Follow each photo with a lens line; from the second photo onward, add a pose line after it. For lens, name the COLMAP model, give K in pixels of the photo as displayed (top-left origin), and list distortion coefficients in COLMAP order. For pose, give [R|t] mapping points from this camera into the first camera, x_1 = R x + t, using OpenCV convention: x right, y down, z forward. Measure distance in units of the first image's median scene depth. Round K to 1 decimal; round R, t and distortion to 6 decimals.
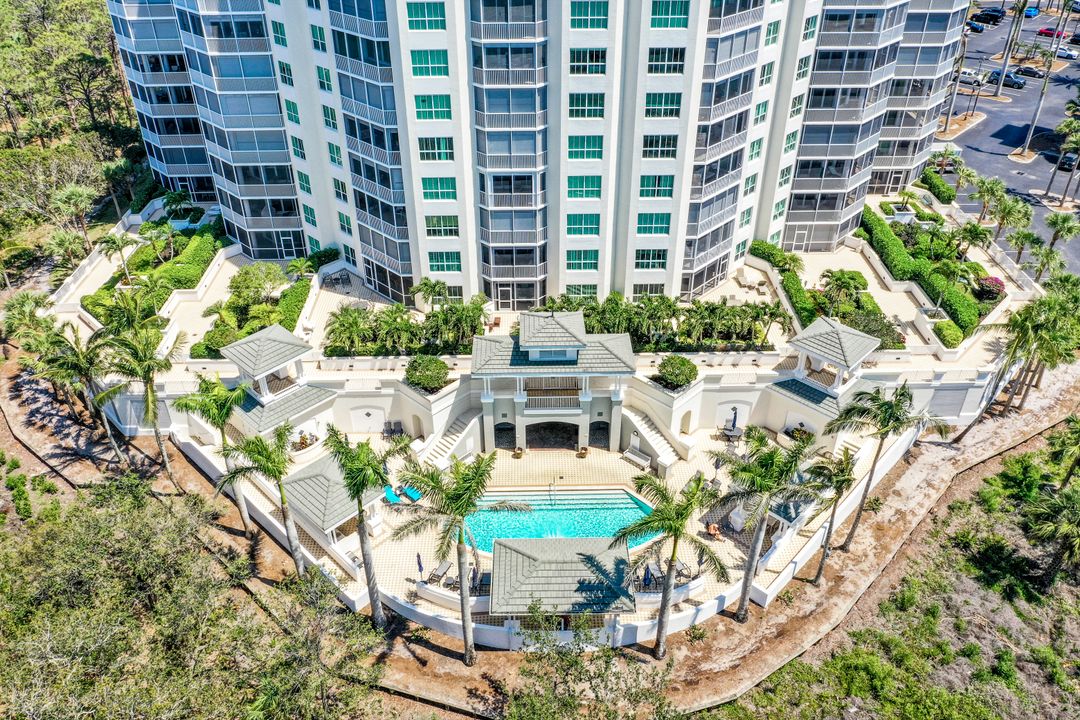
lens RADIAL K [[849.8, 0, 538.6], [0, 849.8, 358.4], [0, 0, 1]] dist [-0.021595, -0.003104]
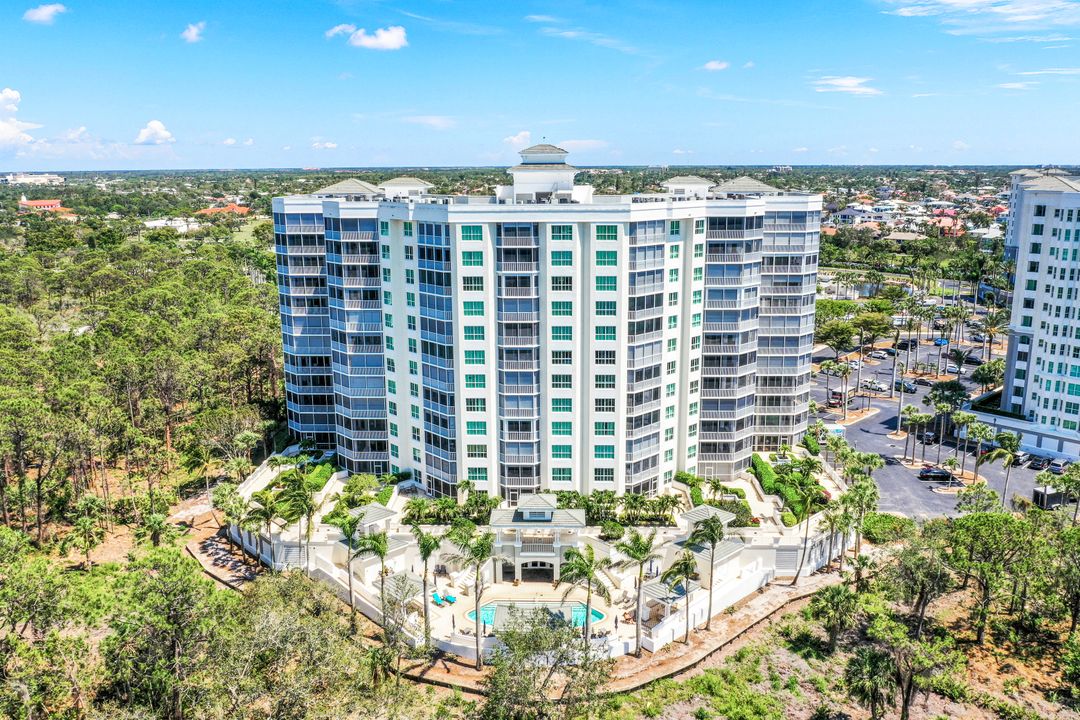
lens RADIAL K [[849.8, 0, 538.6], [0, 849.8, 358.4], [0, 0, 1]] dist [-0.021595, -0.003104]
pose [[0.998875, 0.009368, -0.046487, 0.083188], [-0.025774, 0.930106, -0.366385, 0.282802], [0.039806, 0.367171, 0.929301, -0.612368]]
